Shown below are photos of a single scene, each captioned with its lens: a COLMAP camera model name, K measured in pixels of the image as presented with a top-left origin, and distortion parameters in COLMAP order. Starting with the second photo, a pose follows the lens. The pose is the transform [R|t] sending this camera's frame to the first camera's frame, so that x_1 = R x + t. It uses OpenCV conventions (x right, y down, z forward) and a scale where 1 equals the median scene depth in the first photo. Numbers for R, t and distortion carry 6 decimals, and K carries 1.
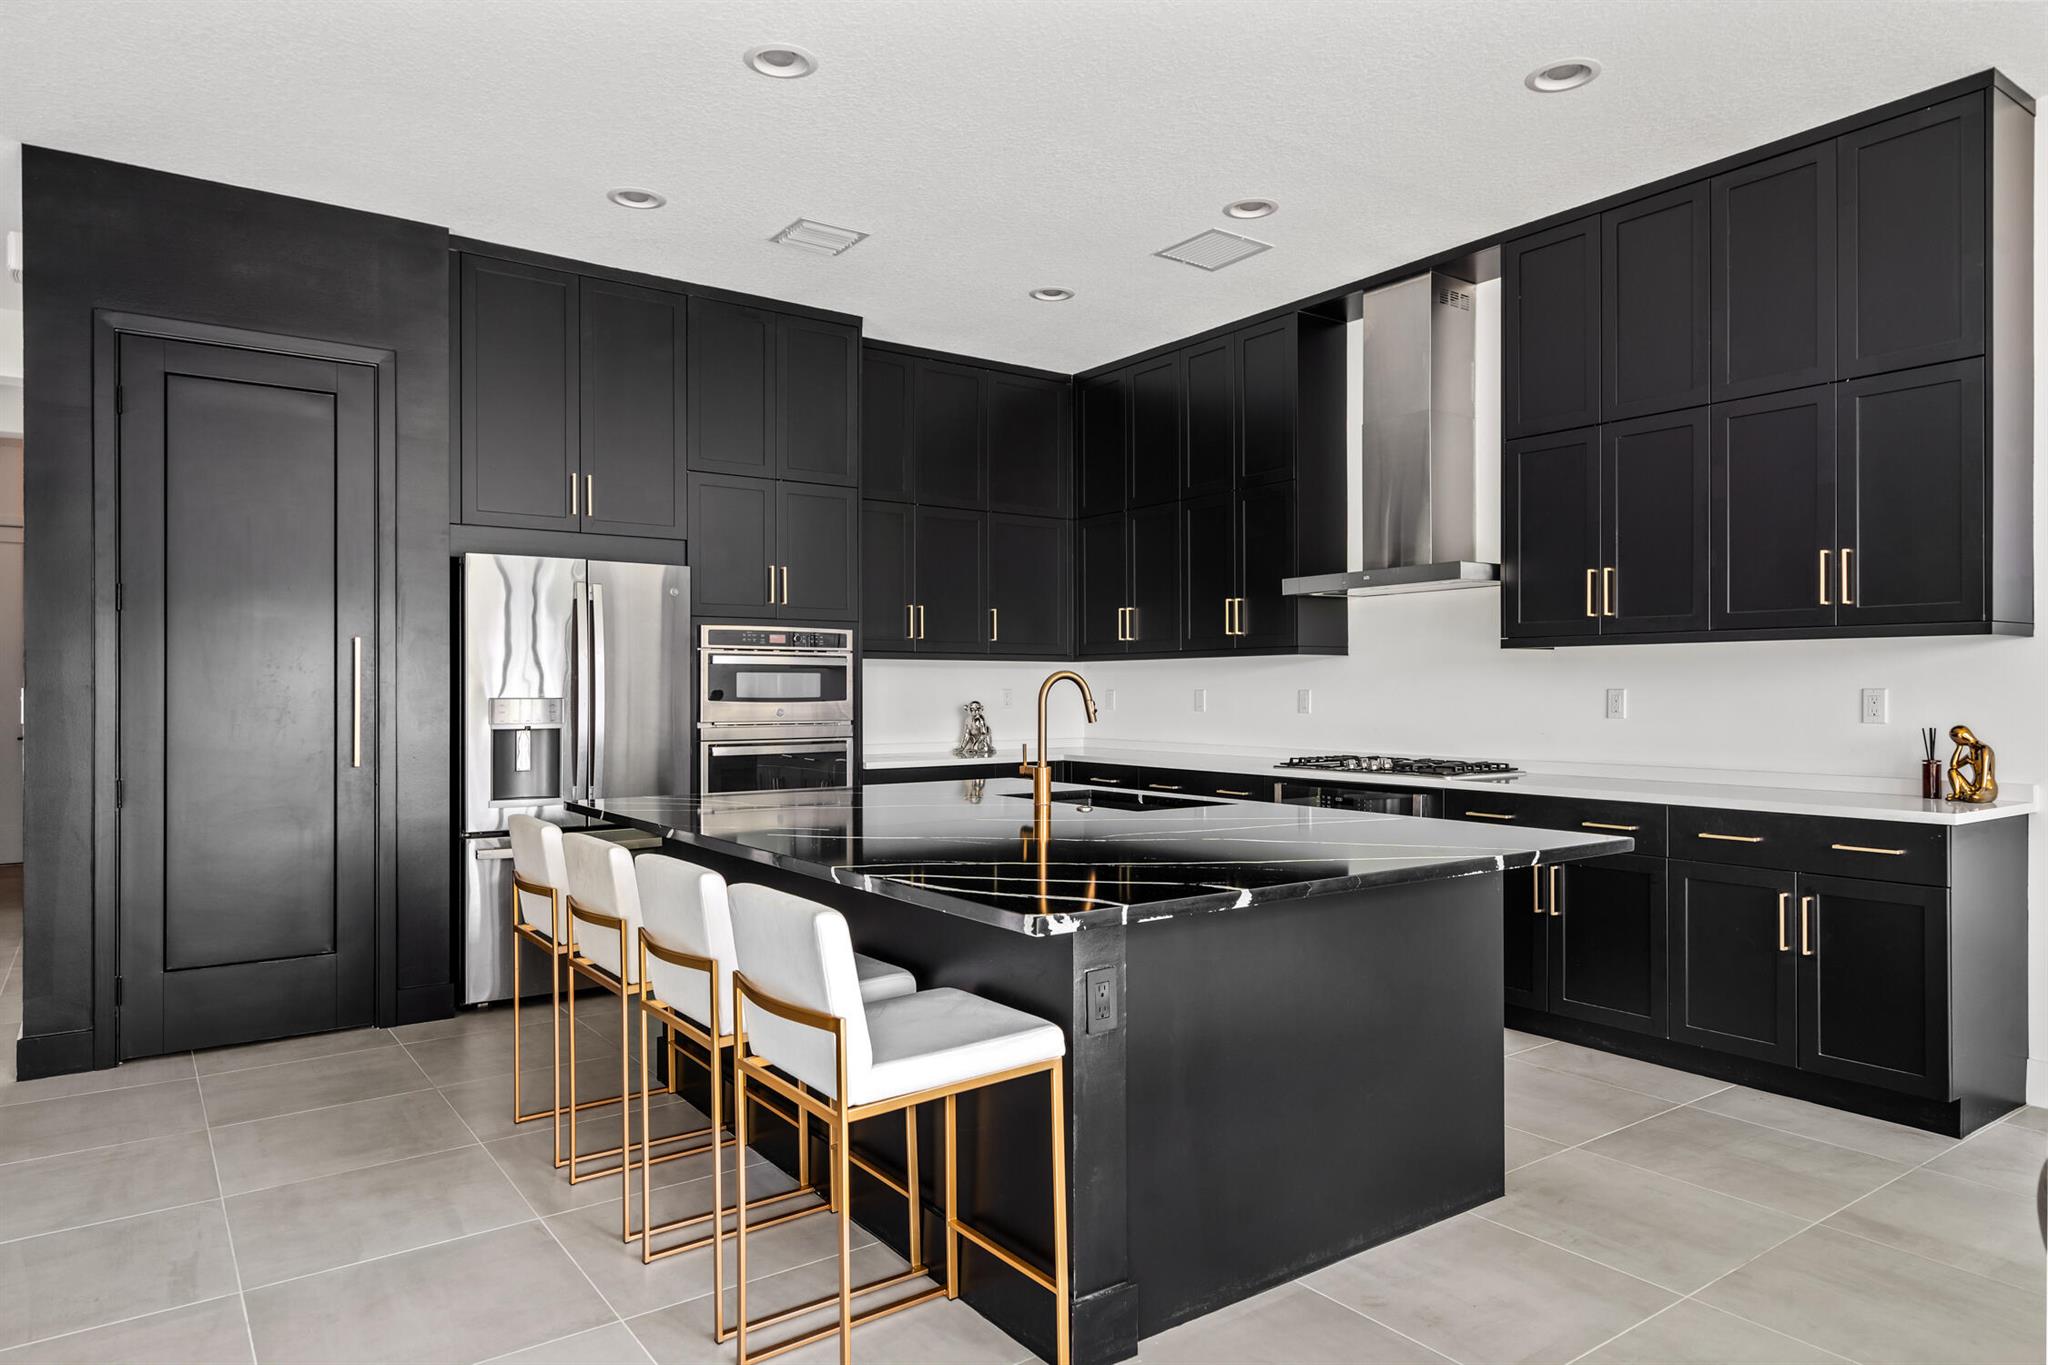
lens RADIAL K [[1238.9, 0, 1017.8], [0, 1238.9, 687.1], [0, 0, 1]] dist [-0.000102, -0.000460]
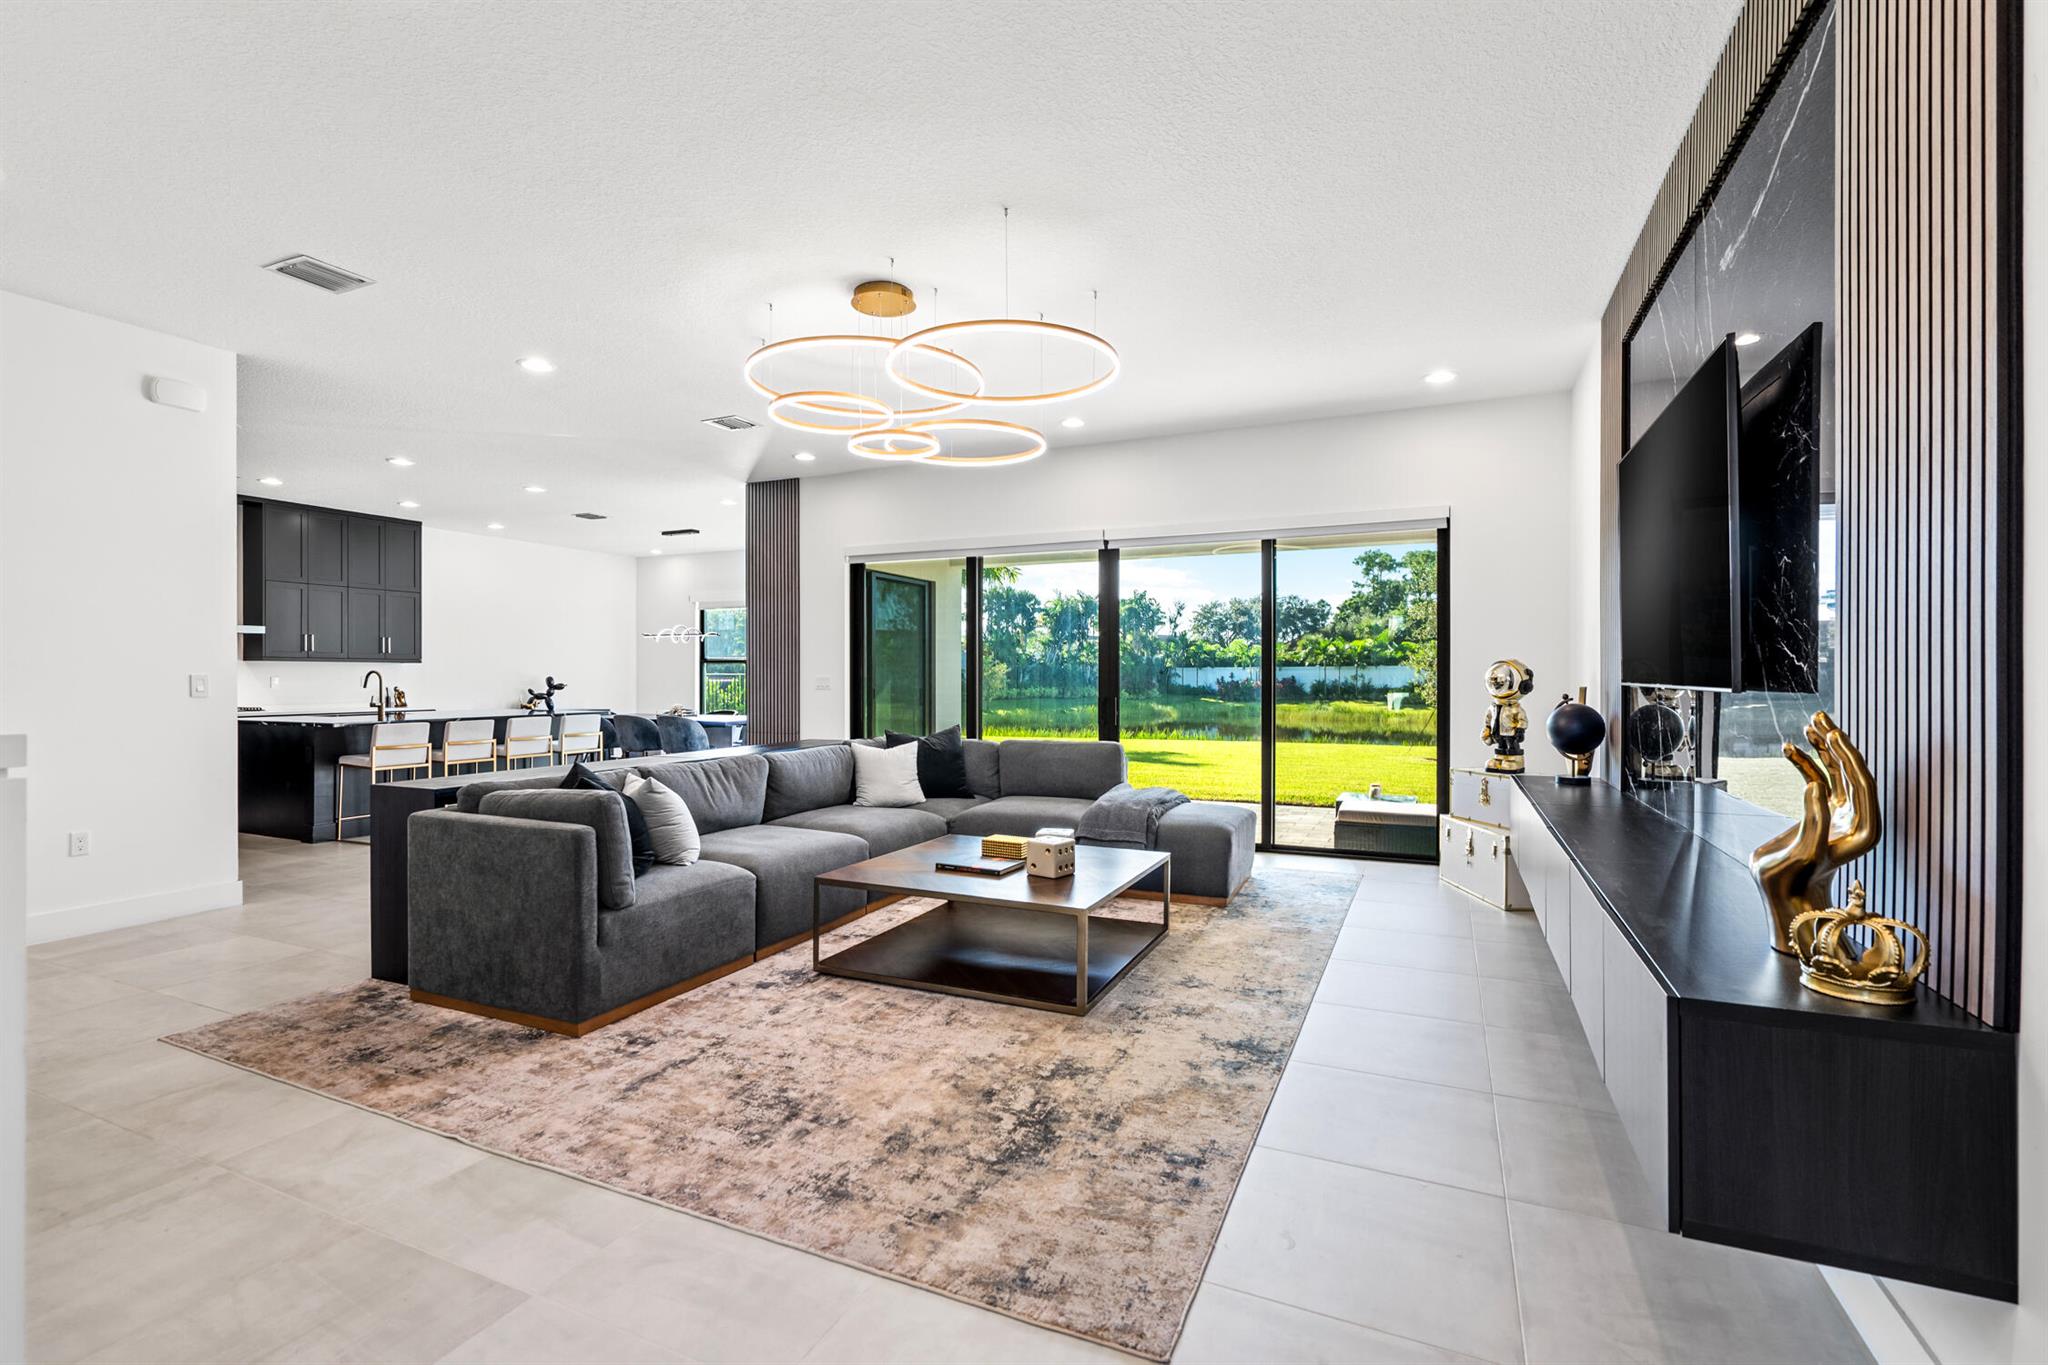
lens RADIAL K [[917.5, 0, 1019.4], [0, 917.5, 682.6], [0, 0, 1]] dist [-0.002617, 0.000352]
pose [[-0.493619, -0.005330, 0.869662, -2.138066], [-0.001528, 0.999985, 0.005261, 0.001197], [-0.869677, 0.001268, -0.493620, 0.614031]]
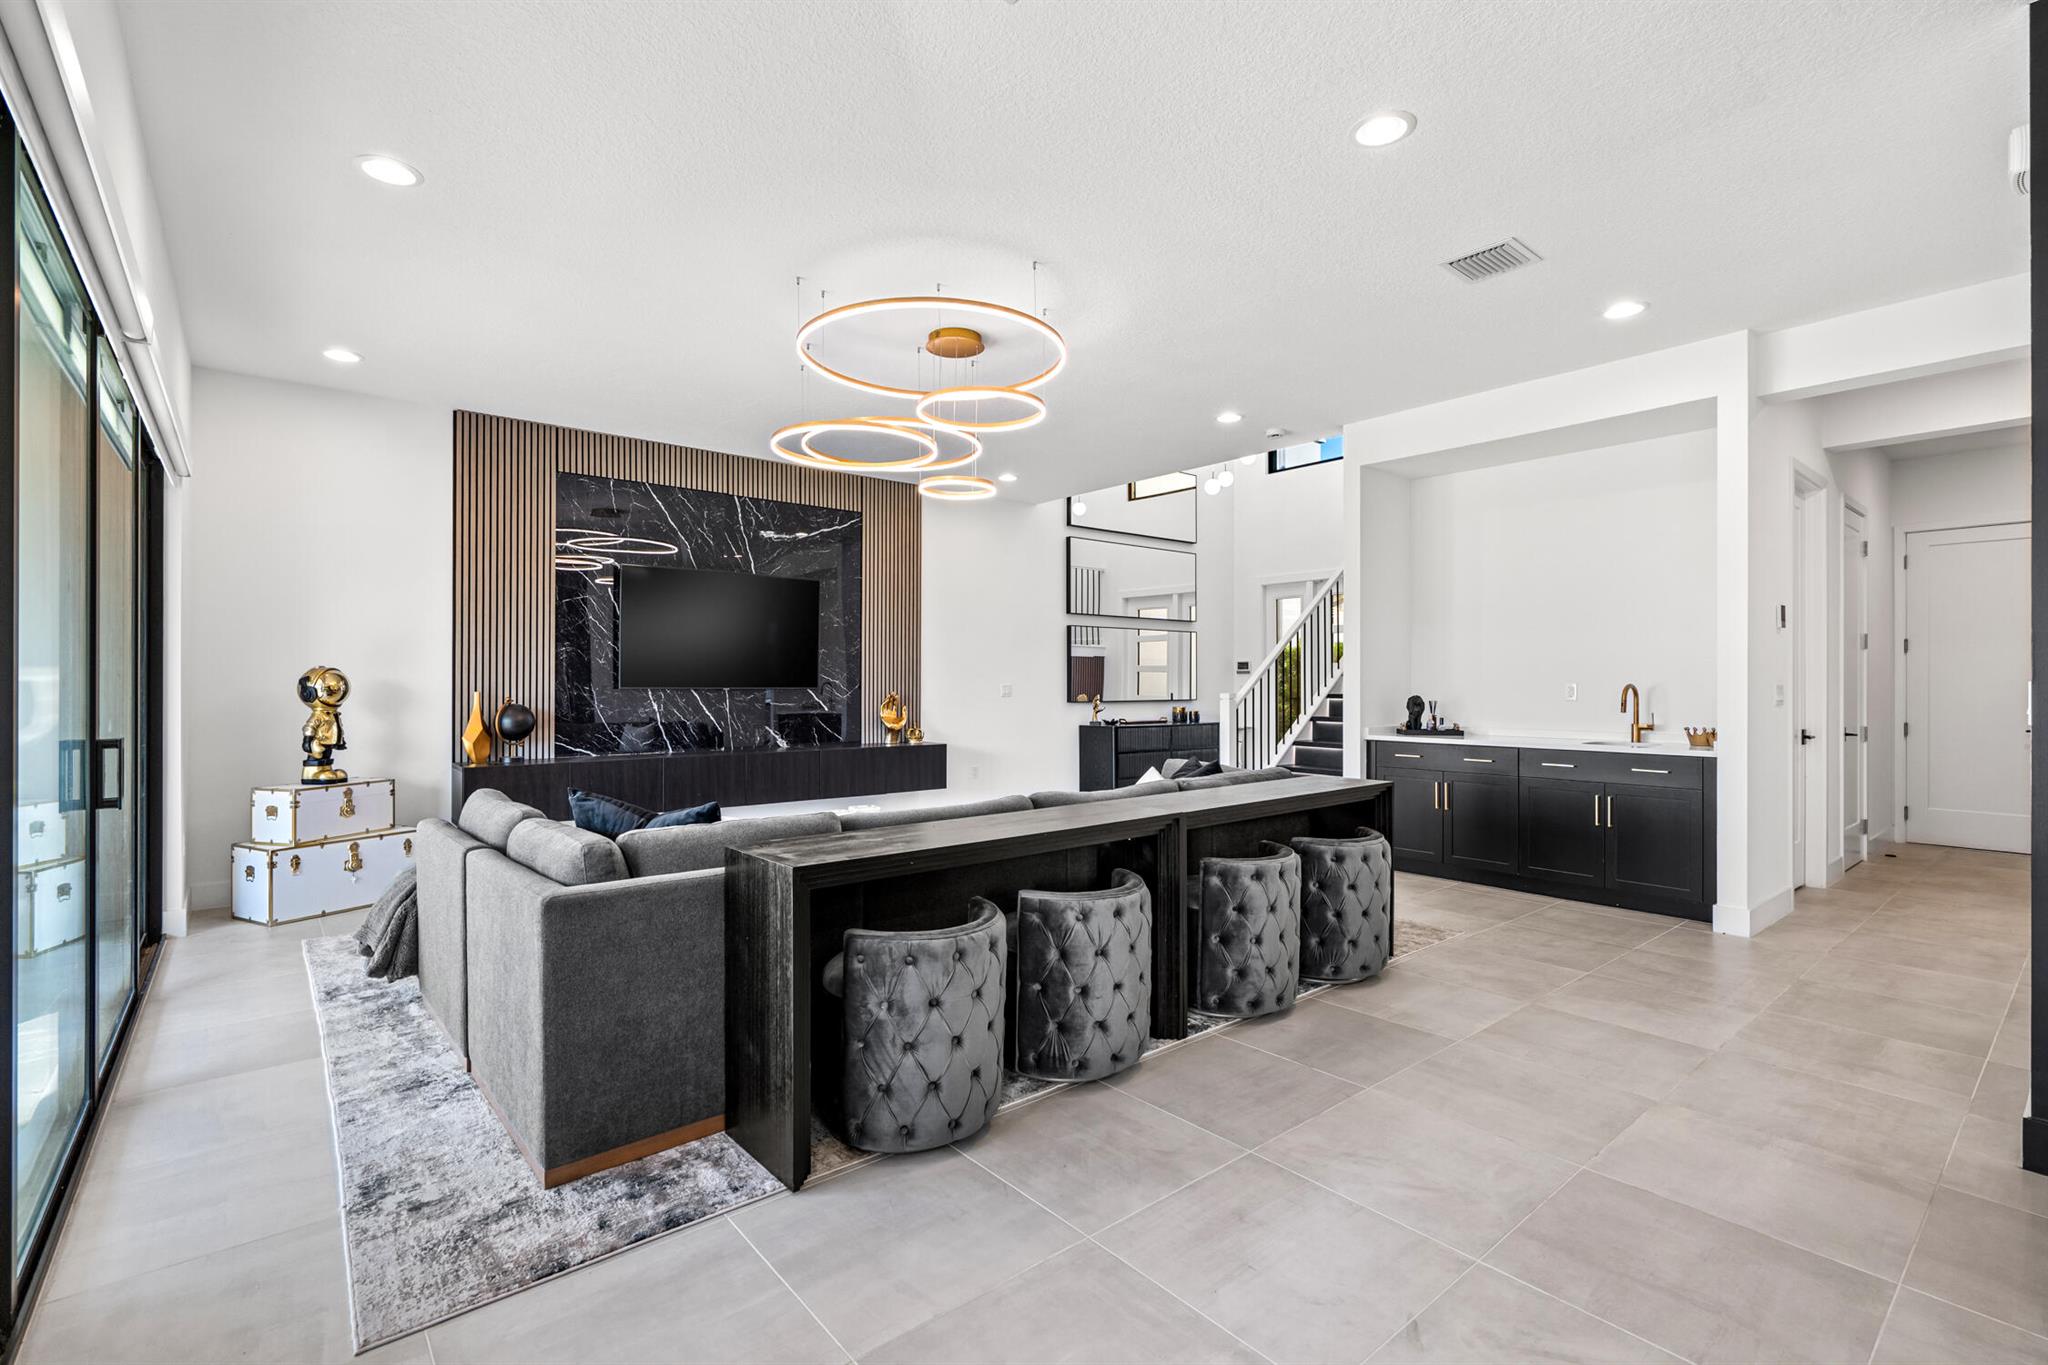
lens RADIAL K [[929.6, 0, 1023.5], [0, 929.6, 682.9], [0, 0, 1]] dist [0.001459, 0.001531]
pose [[0.069033, -0.000013, -0.997614, -0.223041], [0.002091, 0.999998, 0.000132, -0.001618], [0.997612, -0.002095, 0.069033, 0.280103]]
